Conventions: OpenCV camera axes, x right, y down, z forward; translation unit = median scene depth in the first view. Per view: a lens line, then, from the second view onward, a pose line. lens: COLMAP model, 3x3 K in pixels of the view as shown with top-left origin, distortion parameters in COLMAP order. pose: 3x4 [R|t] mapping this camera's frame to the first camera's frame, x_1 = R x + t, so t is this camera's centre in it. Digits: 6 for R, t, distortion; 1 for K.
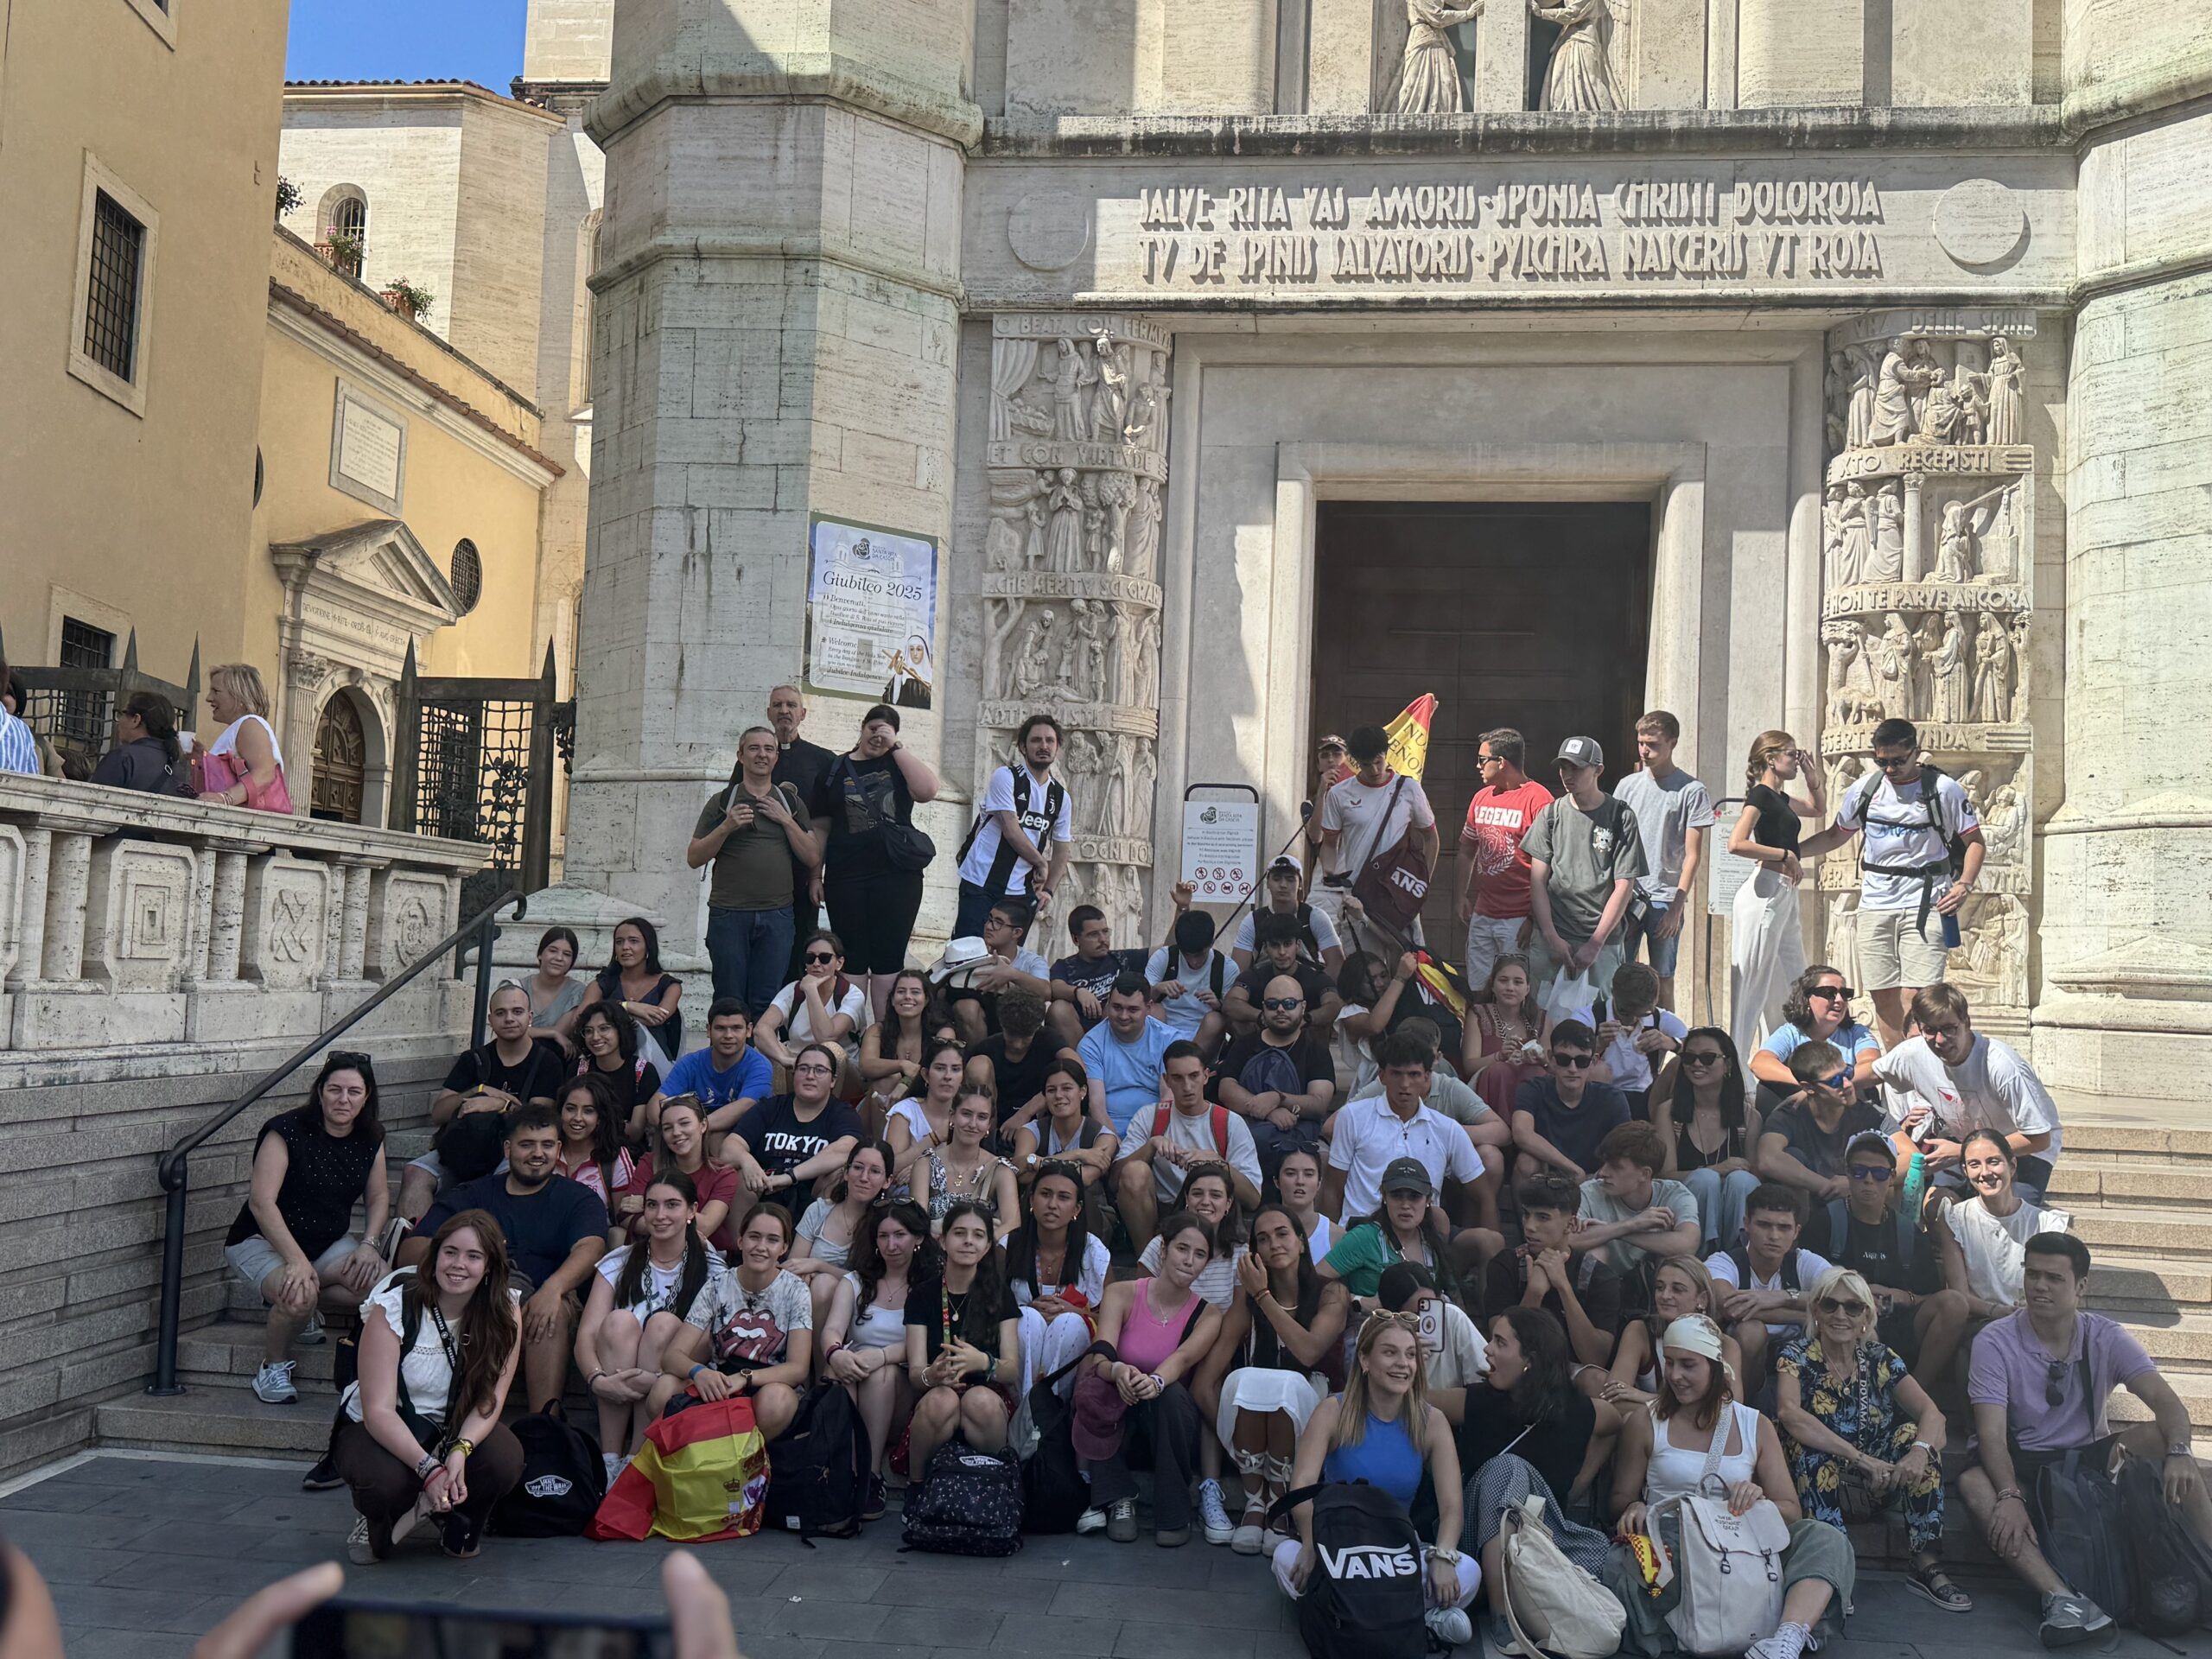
lens RADIAL K [[1999.4, 0, 1103.0], [0, 1999.4, 842.3], [0, 0, 1]] dist [-0.030401, 0.000000]
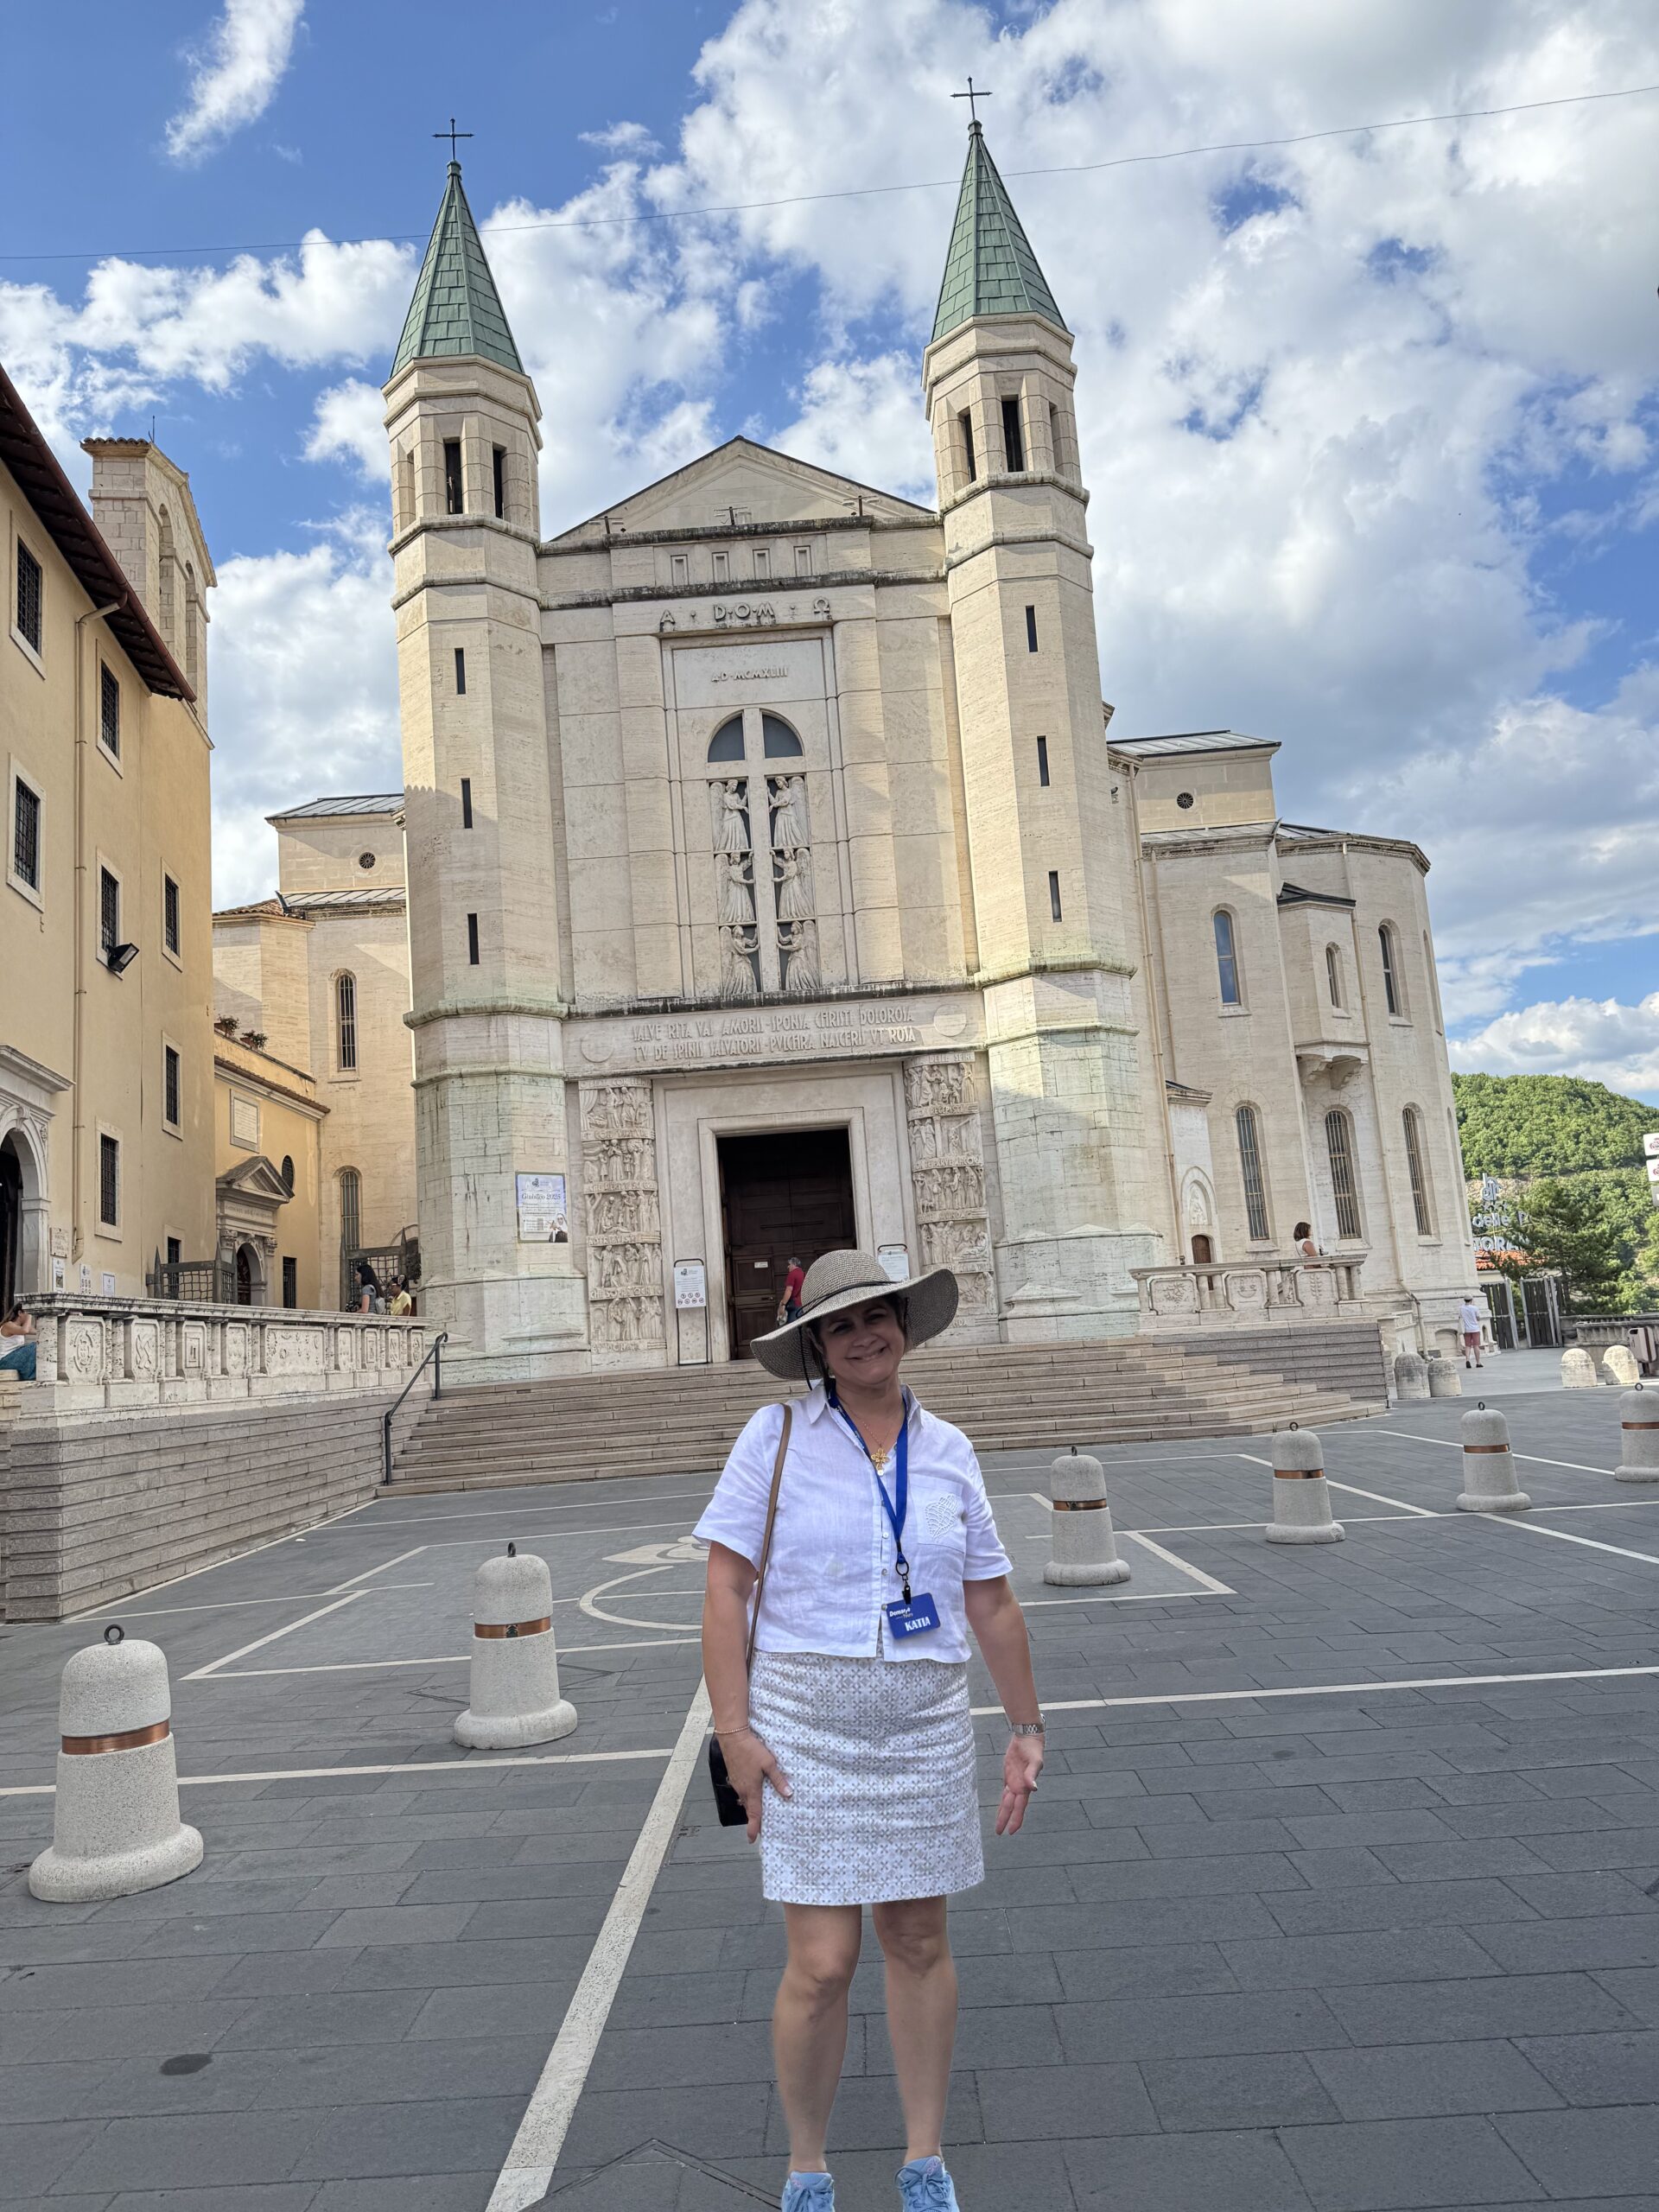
lens RADIAL K [[1532.3, 0, 819.1], [0, 1532.3, 1108.8], [0, 0, 1]] dist [0.036401, -0.036483]
pose [[0.987345, -0.094164, 0.127609, -0.005871], [0.105521, 0.990747, -0.085356, -0.037562], [-0.118390, 0.097742, 0.988145, -0.998122]]
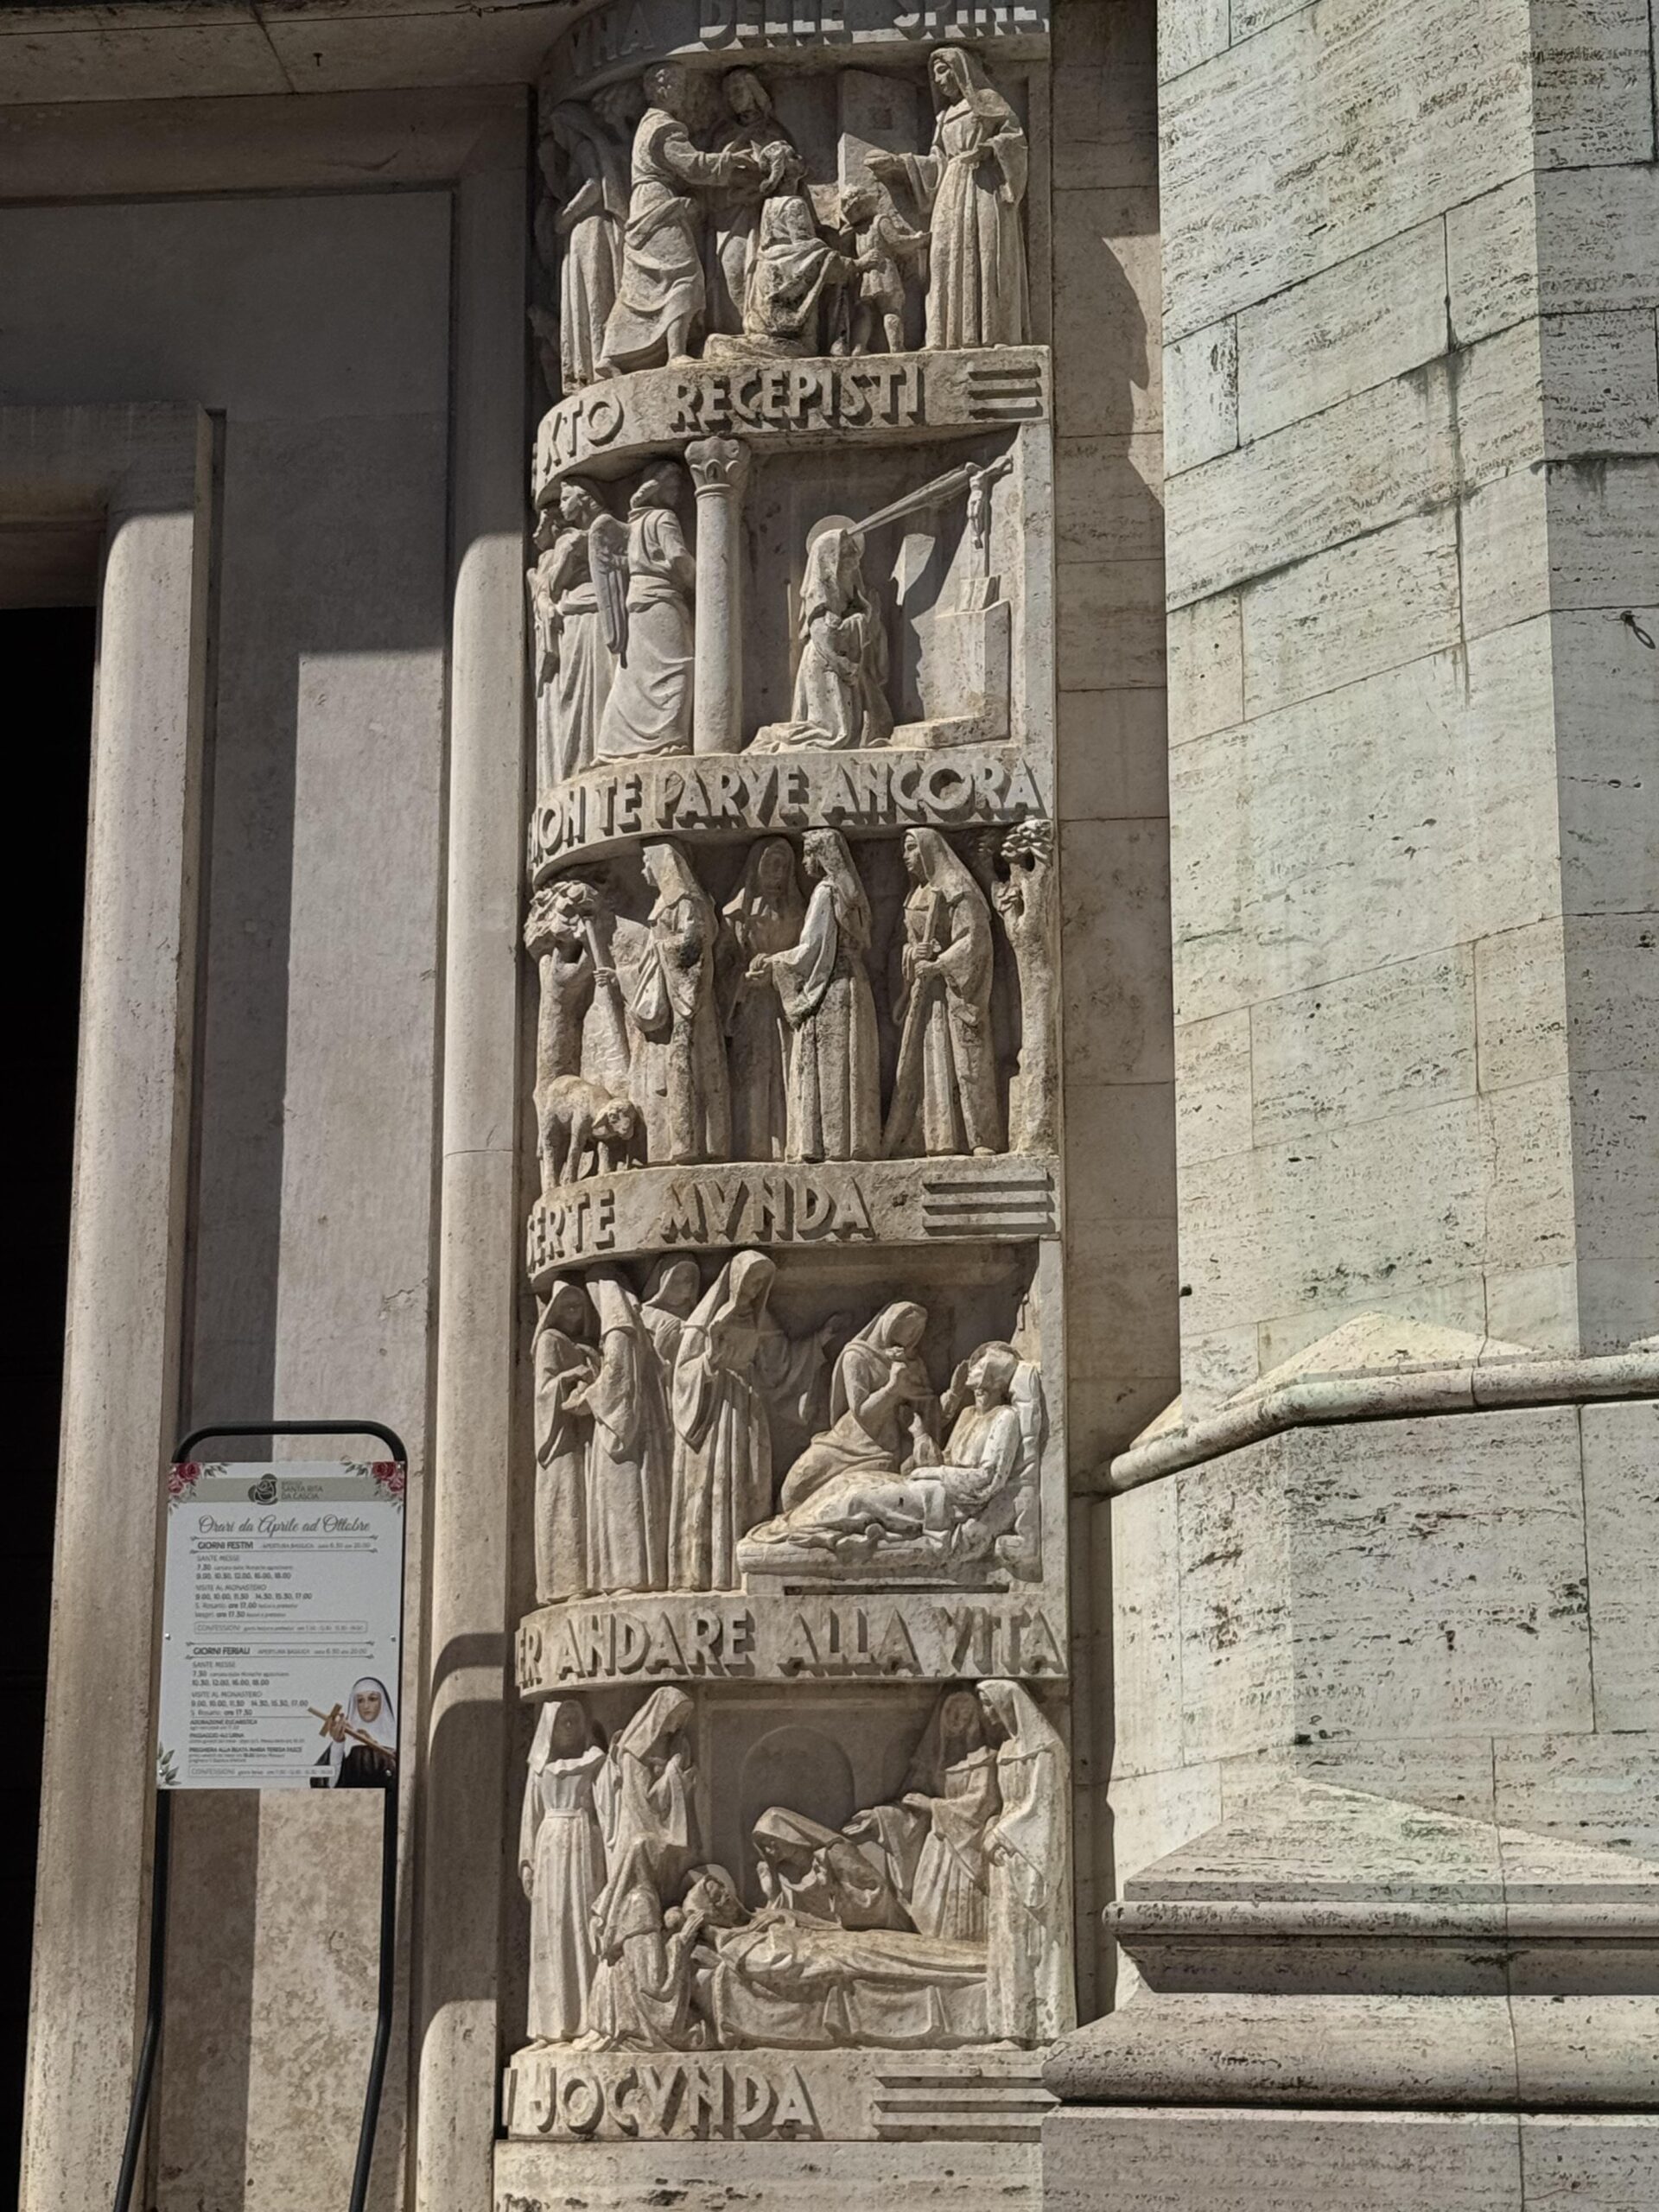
lens RADIAL K [[4070.4, 0, 822.5], [0, 4070.4, 1095.3], [0, 0, 1]] dist [0.128806, 0.000000]
pose [[0.998908, -0.024586, 0.039740, 0.395282], [0.031246, 0.983752, -0.176791, 0.047733], [-0.034748, 0.177839, 0.983446, 0.333669]]
